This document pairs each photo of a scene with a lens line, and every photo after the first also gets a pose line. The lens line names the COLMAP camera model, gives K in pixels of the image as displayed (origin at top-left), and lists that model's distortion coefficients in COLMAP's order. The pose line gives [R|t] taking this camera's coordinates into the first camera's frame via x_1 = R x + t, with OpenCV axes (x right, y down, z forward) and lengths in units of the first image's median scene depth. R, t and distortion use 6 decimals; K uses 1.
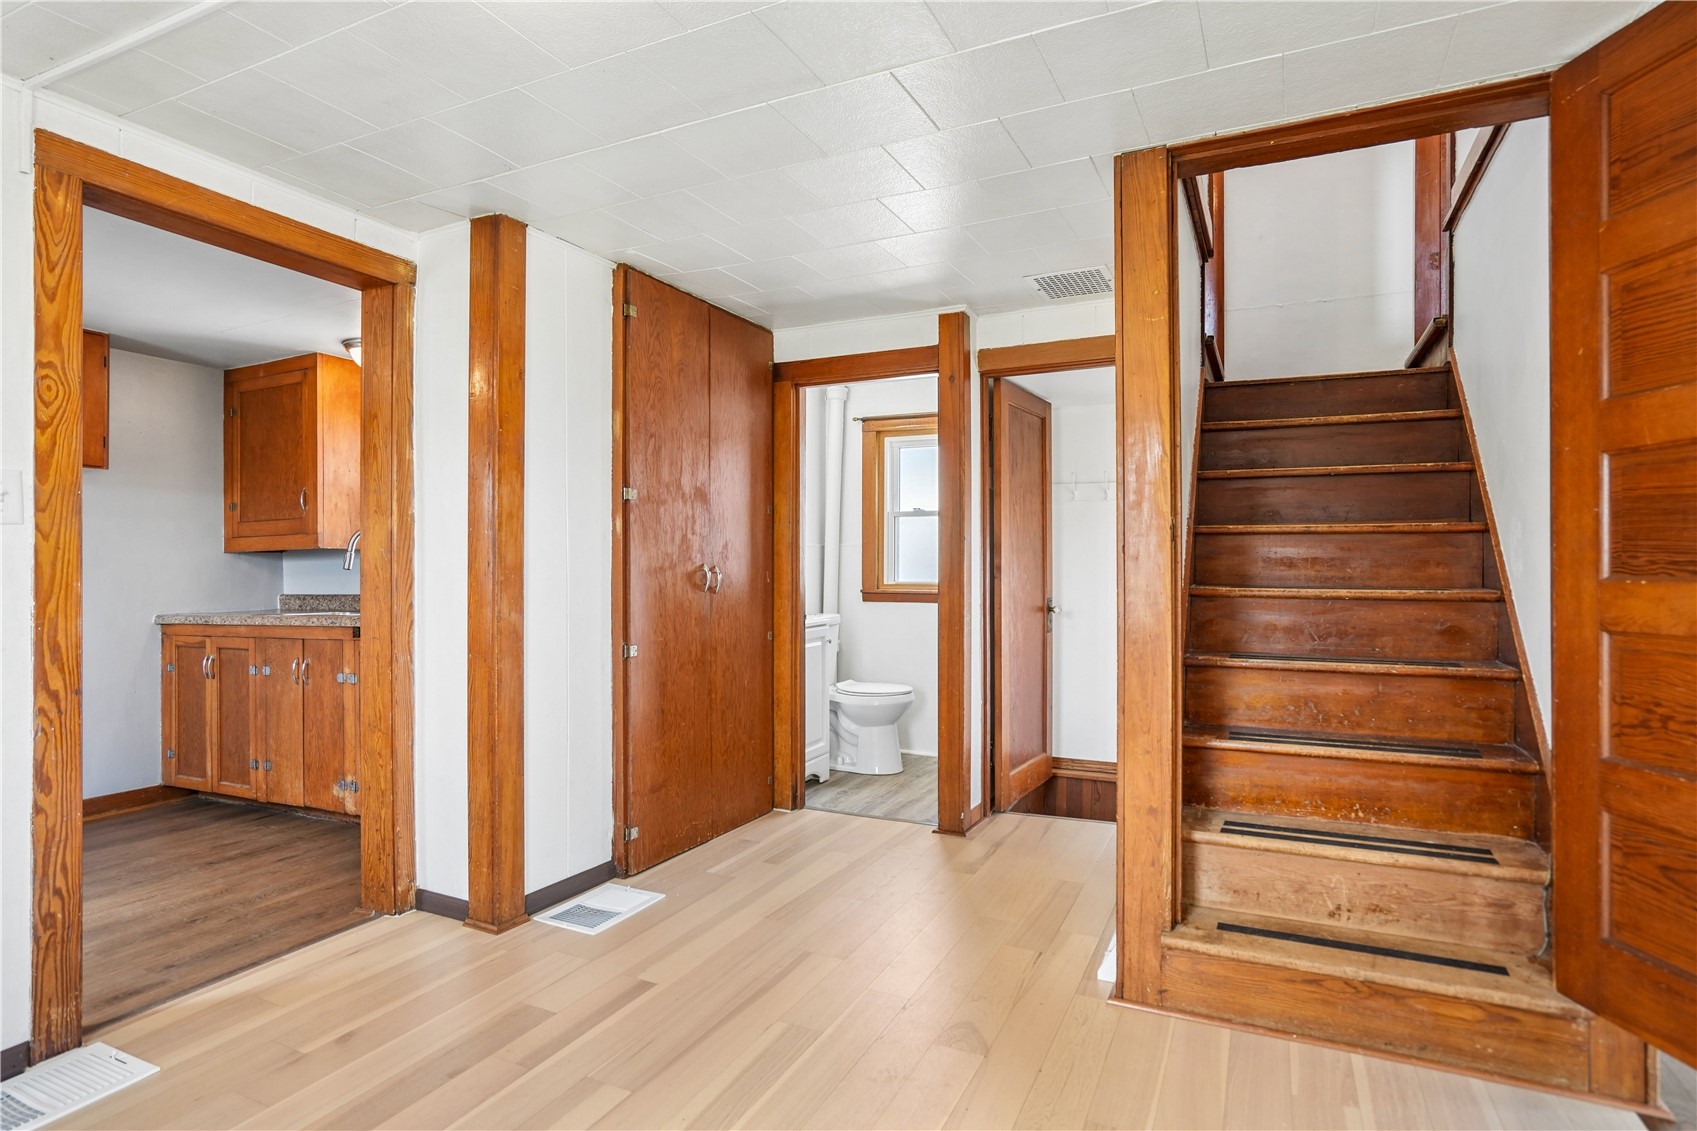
lens RADIAL K [[903.1, 0, 864.9], [0, 903.1, 563.2], [0, 0, 1]] dist [-0.036034, 0.018141]
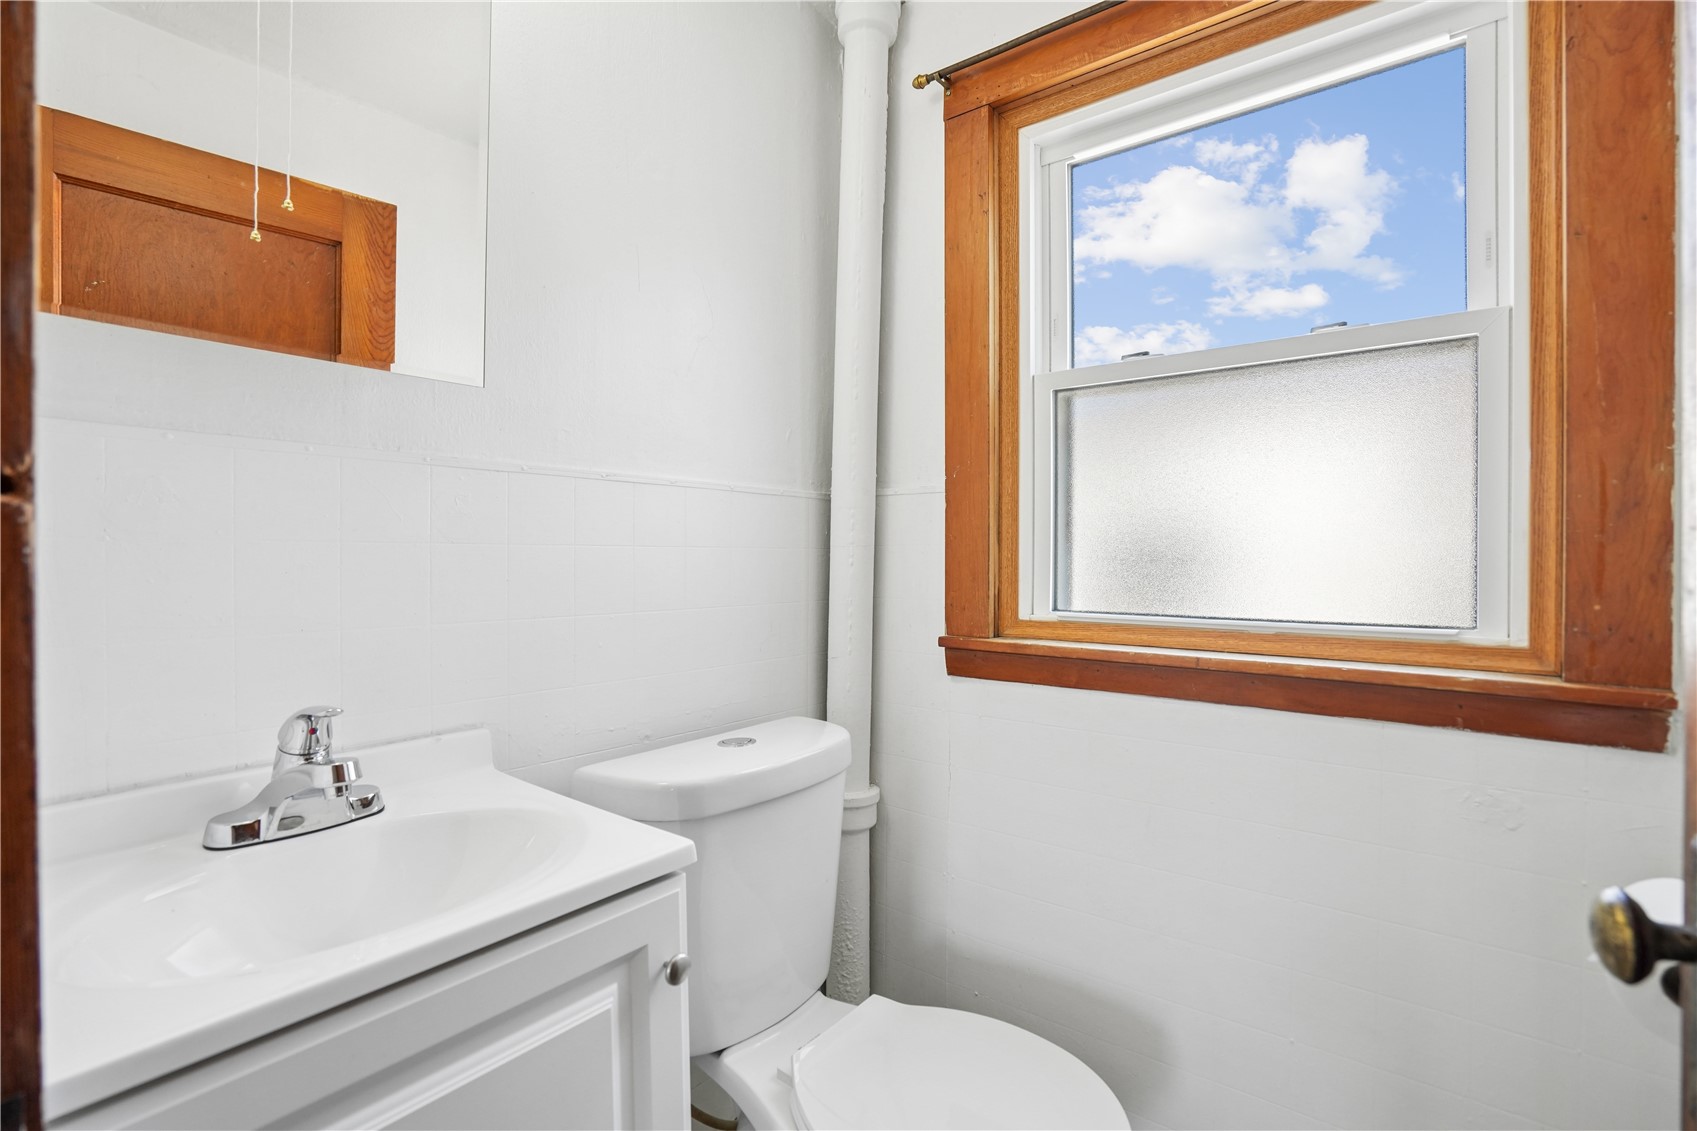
lens RADIAL K [[787.1, 0, 846.5], [0, 787.1, 557.3], [0, 0, 1]] dist [-0.002253, -0.000075]
pose [[0.972146, -0.002967, -0.234356, 0.052557], [0.003225, 0.999995, 0.000716, 0.004392], [0.234352, -0.001452, 0.972151, 1.448891]]
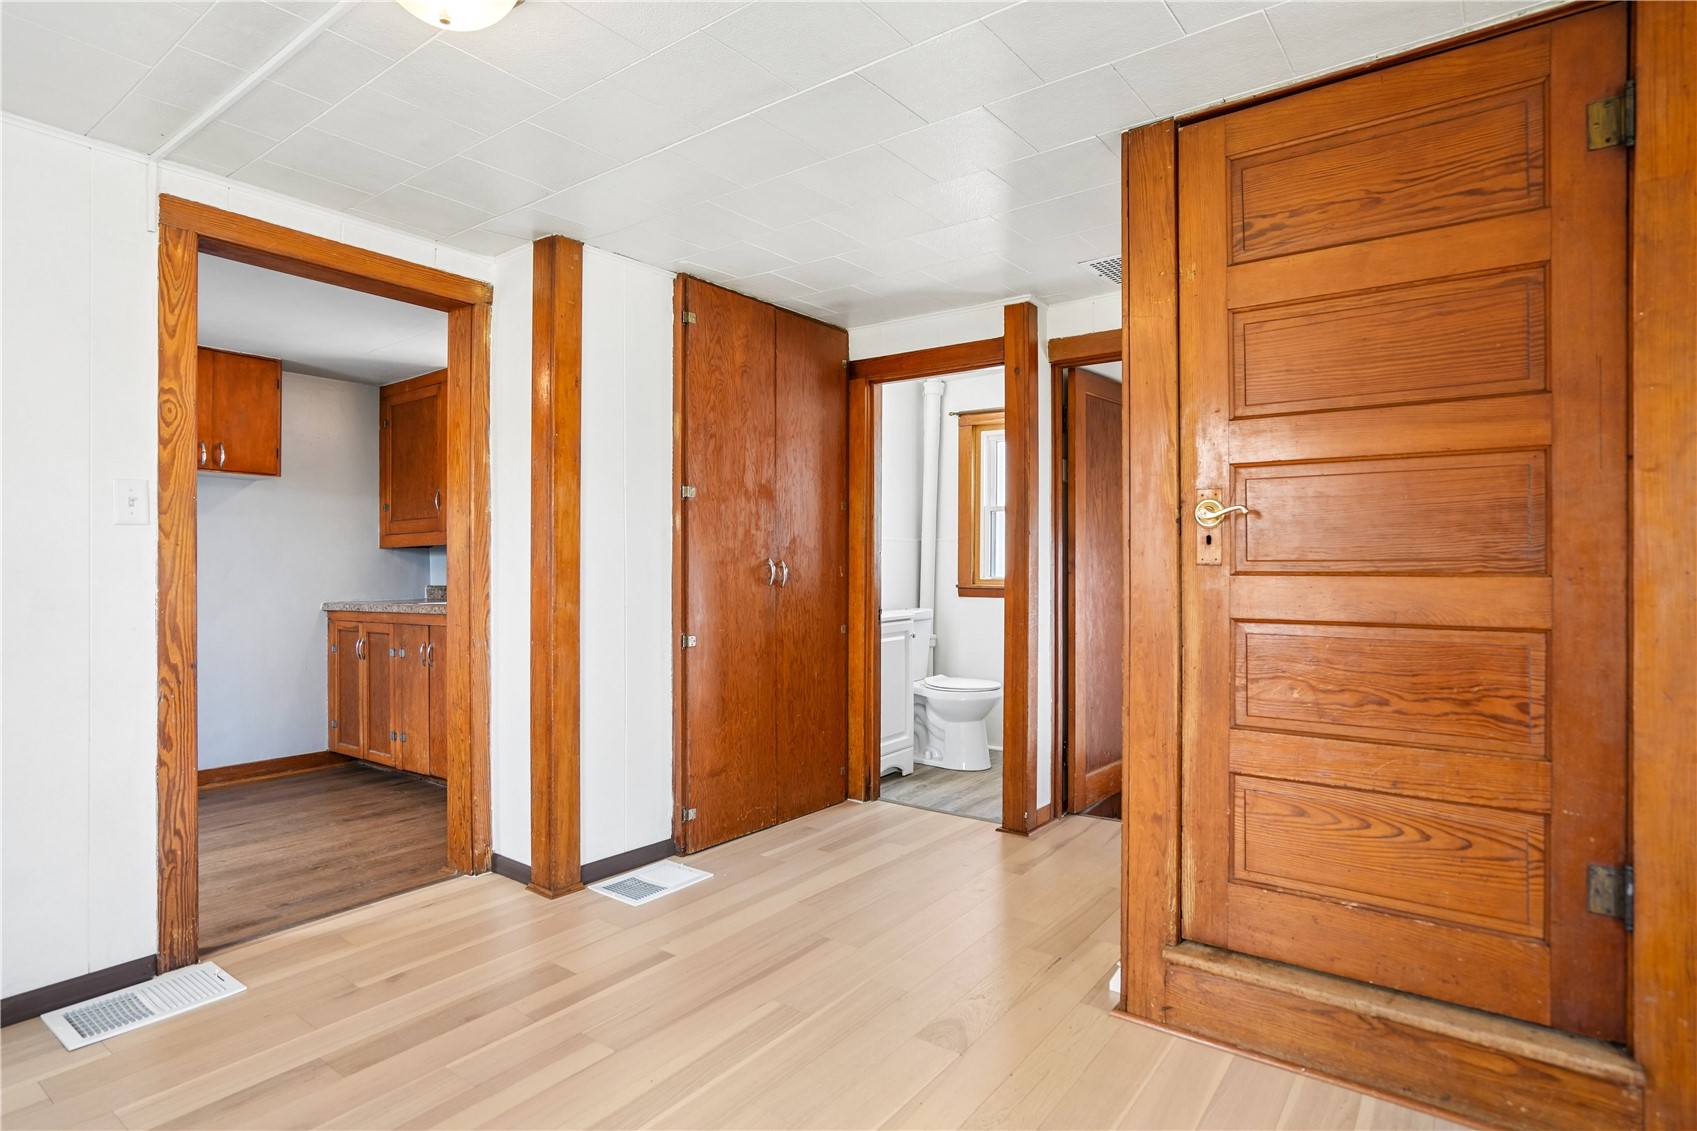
lens RADIAL K [[903.1, 0, 858.4], [0, 903.1, 562.6], [0, 0, 1]] dist [-0.036034, 0.018141]
pose [[0.981111, 0.002237, -0.193433, 0.160820], [-0.001297, 0.999987, 0.004986, 0.000029], [0.193442, -0.004641, 0.981101, 0.004417]]
